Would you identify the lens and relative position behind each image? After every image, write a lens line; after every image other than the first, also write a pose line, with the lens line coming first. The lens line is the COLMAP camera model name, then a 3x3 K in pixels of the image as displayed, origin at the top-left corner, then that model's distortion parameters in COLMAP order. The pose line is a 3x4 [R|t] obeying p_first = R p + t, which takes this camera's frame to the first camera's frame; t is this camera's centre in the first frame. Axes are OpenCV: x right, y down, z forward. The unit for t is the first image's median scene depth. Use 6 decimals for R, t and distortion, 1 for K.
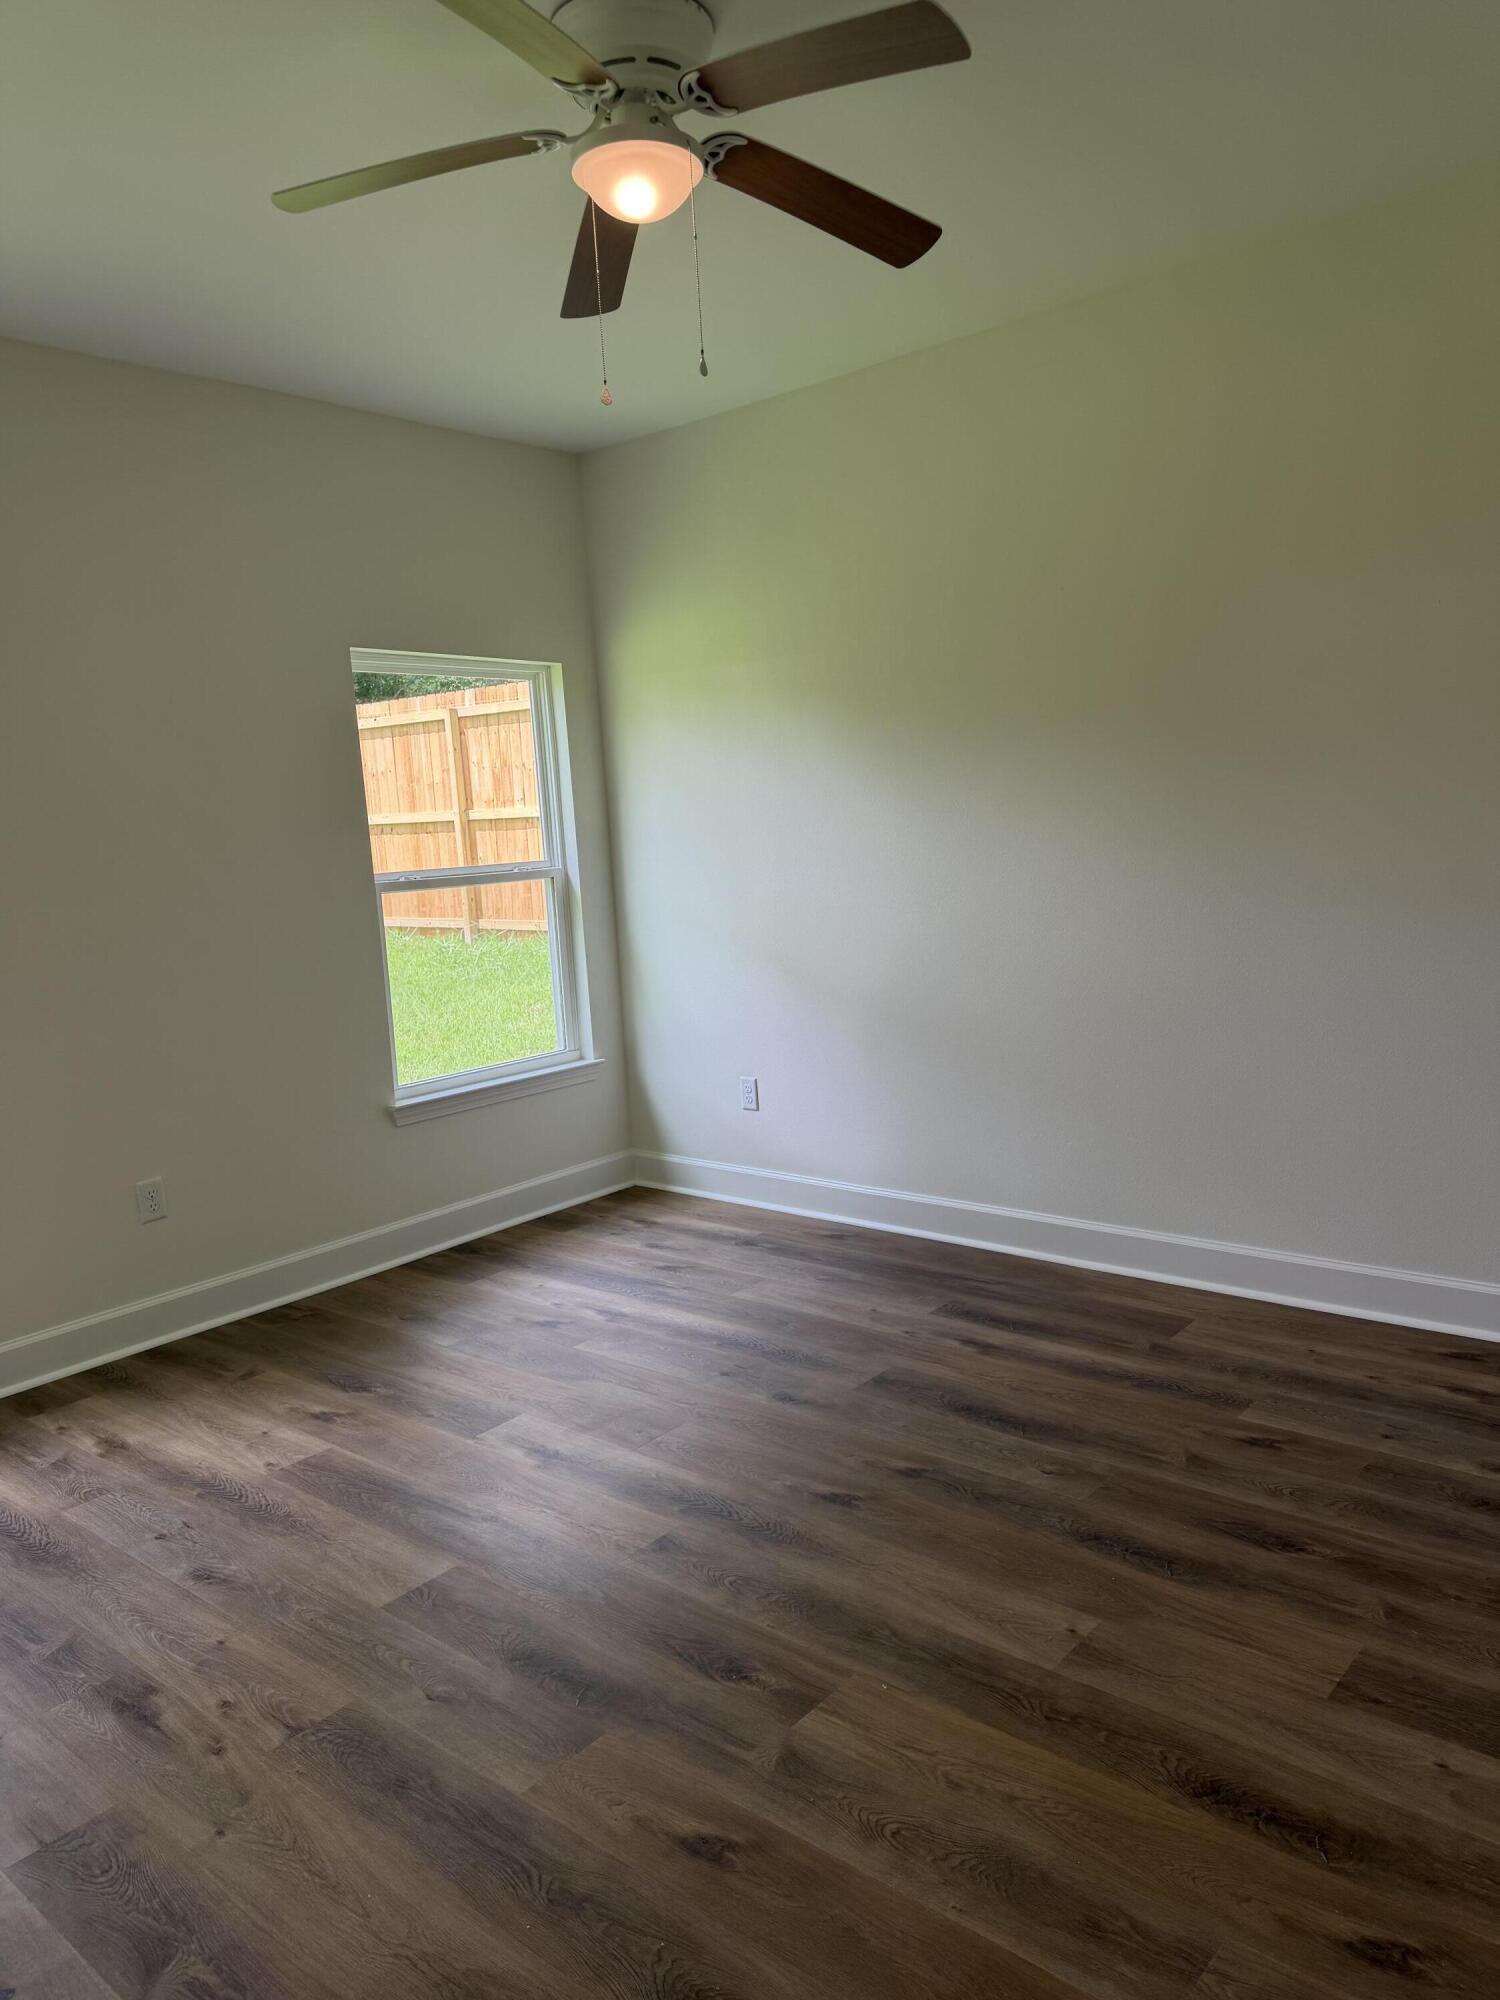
lens RADIAL K [[1395.6, 0, 750.0], [0, 1395.6, 1000.0], [0, 0, 1]] dist [0.000156, -0.004874]
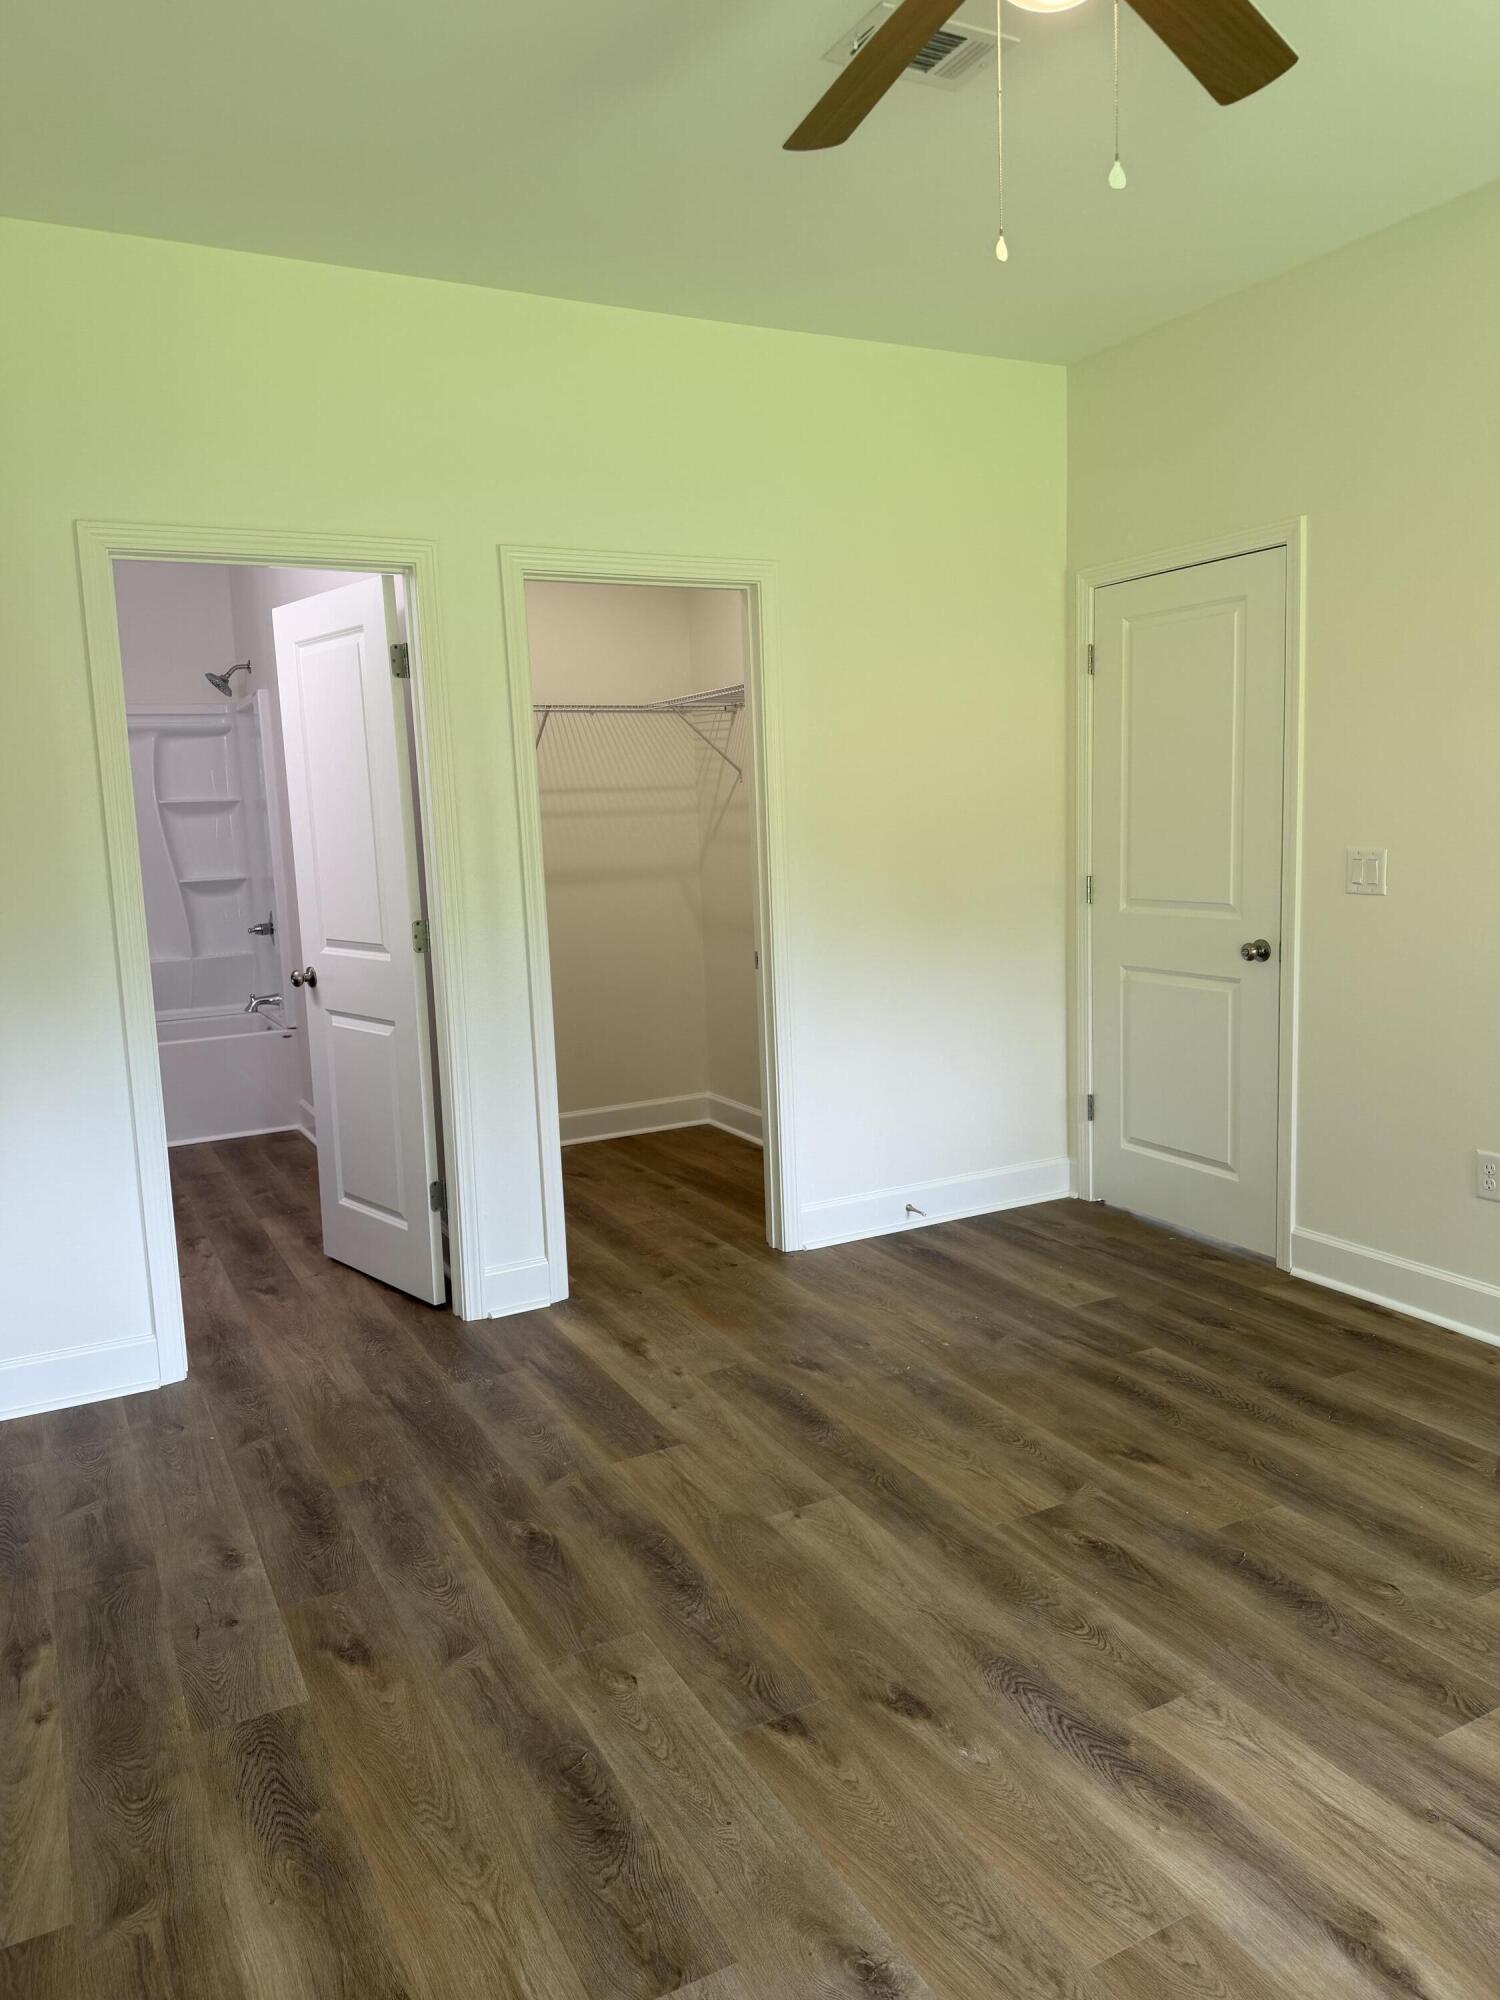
lens RADIAL K [[1395.6, 0, 750.0], [0, 1395.6, 1000.0], [0, 0, 1]] dist [0.000156, -0.004874]
pose [[-0.924632, 0.043010, 0.378426, -0.177092], [0.140250, 0.962233, 0.233319, -0.220095], [-0.354099, 0.268808, -0.895743, 1.800627]]
